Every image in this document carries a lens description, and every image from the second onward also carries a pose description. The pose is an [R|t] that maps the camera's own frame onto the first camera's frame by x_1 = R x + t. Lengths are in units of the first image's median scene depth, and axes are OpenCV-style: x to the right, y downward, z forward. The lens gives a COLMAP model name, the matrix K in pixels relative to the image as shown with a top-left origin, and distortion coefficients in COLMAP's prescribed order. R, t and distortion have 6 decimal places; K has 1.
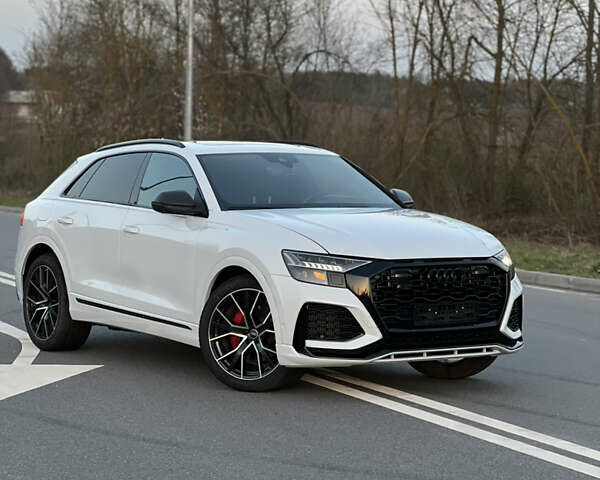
lens RADIAL K [[1791.3, 0, 303.0], [0, 1791.3, 239.5], [0, 0, 1]] dist [0.120006, 0.000000]
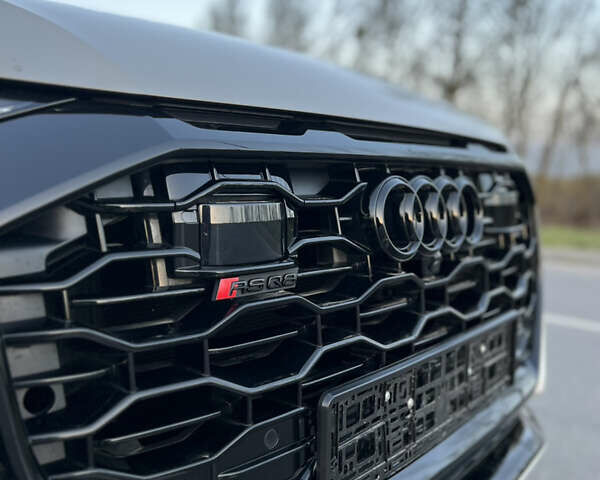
lens RADIAL K [[599.1, 0, 297.7], [0, 599.1, 245.2], [0, 0, 1]] dist [0.050527, 0.000000]
pose [[0.956013, -0.038296, 0.290812, 0.044071], [0.025697, 0.998563, 0.047021, 0.020325], [-0.292195, -0.037479, 0.955624, 0.940566]]
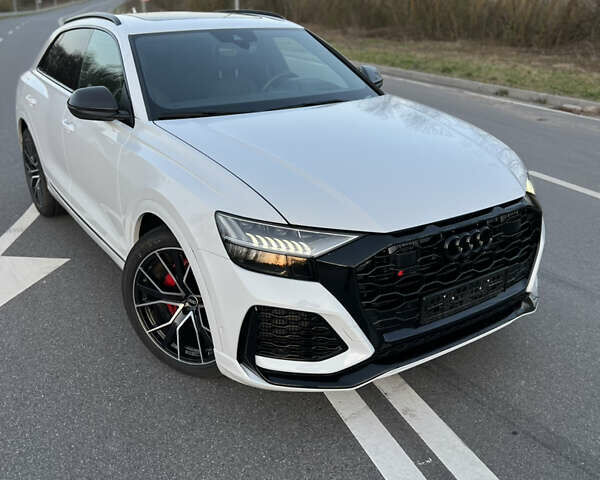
lens RADIAL K [[599.1, 0, 296.6], [0, 599.1, 241.5], [0, 0, 1]] dist [0.050527, 0.000000]
pose [[0.999811, -0.019419, -0.000728, 0.016869], [0.018583, 0.944470, 0.328072, -0.053231], [-0.005684, -0.328024, 0.944652, 0.795714]]
